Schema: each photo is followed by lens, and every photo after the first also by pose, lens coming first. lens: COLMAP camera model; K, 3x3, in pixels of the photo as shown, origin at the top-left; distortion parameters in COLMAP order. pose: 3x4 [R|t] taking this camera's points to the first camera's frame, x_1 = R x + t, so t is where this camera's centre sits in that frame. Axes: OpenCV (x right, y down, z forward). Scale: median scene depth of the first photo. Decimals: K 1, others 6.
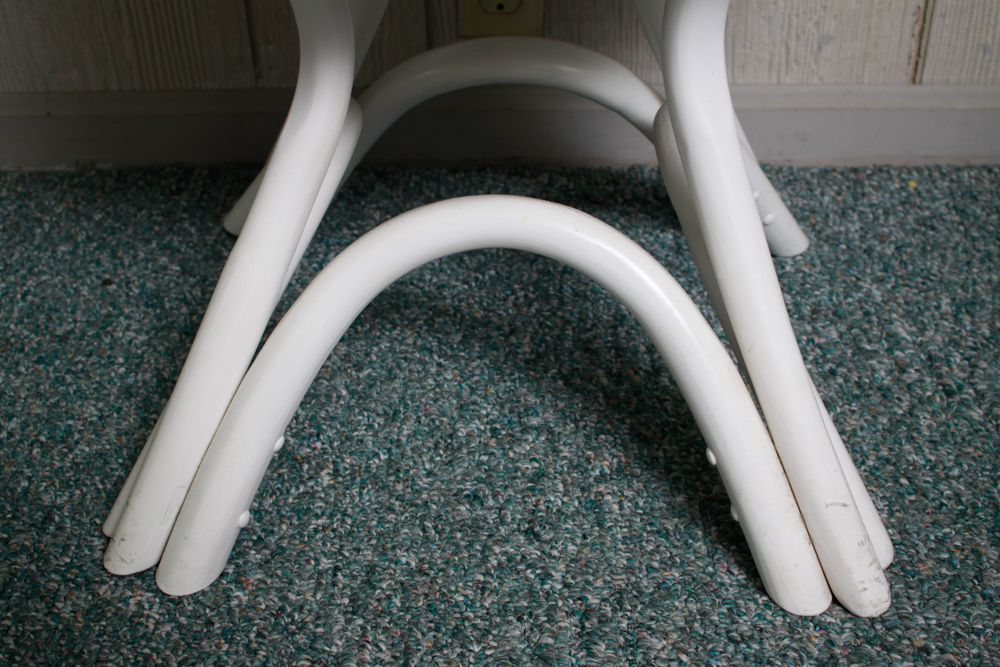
lens RADIAL K [[1272.6, 0, 507.9], [0, 1272.6, 358.8], [0, 0, 1]] dist [-0.063063, 0.000000]
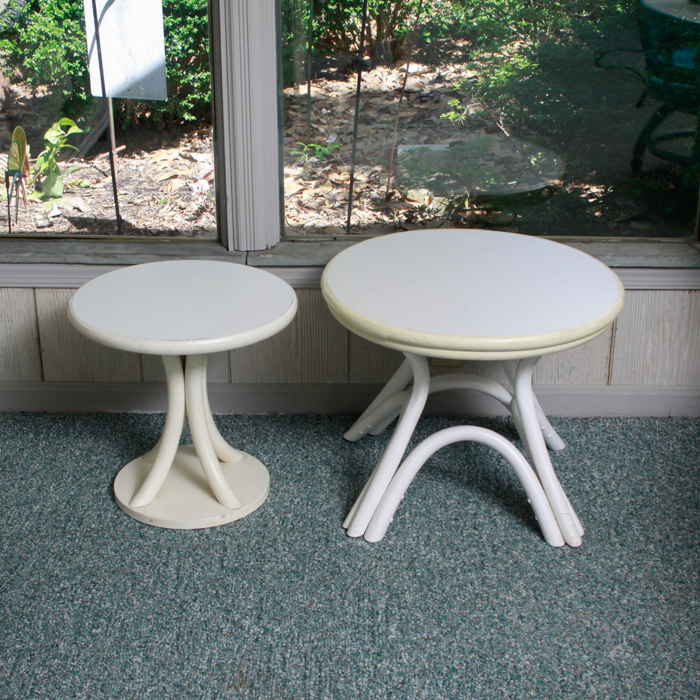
lens RADIAL K [[1395.9, 0, 347.7], [0, 1395.9, 347.9], [0, 0, 1]] dist [-0.111880, 0.000000]
pose [[0.999623, 0.013241, 0.024072, -0.333241], [-0.008362, 0.981259, -0.192512, 0.310853], [-0.026170, 0.192238, 0.980999, -2.155131]]
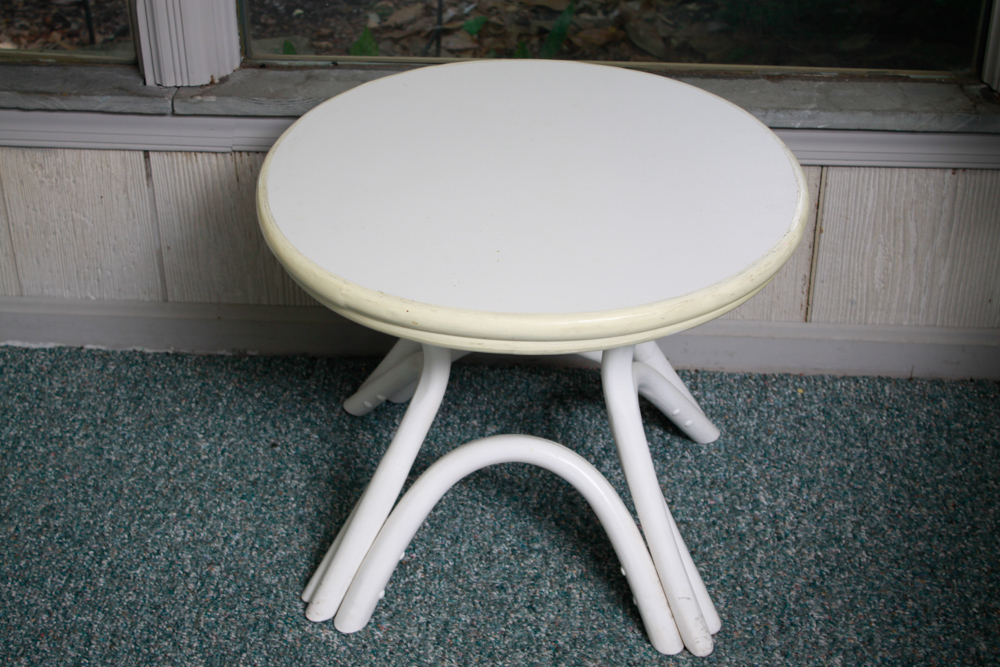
lens RADIAL K [[1833.8, 0, 500.6], [0, 1833.8, 340.9], [0, 0, 1]] dist [-0.007012, 0.000000]
pose [[0.999102, 0.035362, -0.023358, 0.018887], [-0.036135, 0.998784, -0.033539, -0.136319], [0.022143, 0.034353, 0.999164, -1.427409]]
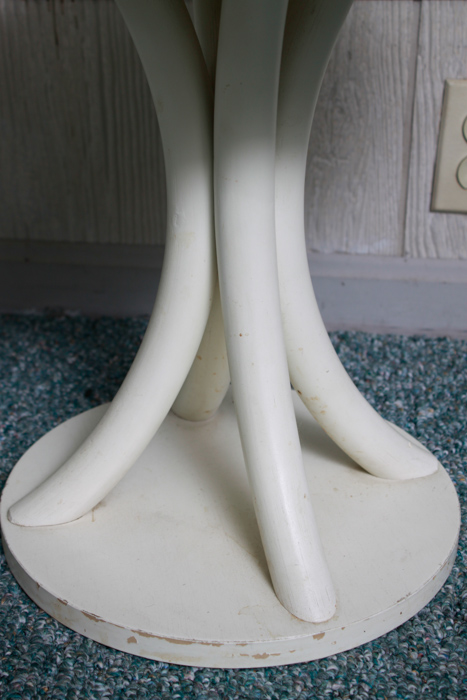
lens RADIAL K [[1180.2, 0, 212.4], [0, 1180.2, 338.3], [0, 0, 1]] dist [-0.000183, 0.000000]
pose [[0.993882, 0.060589, -0.092345, -0.146232], [-0.074465, 0.985086, -0.155114, 0.013336], [0.081569, 0.161042, 0.983571, 0.070130]]
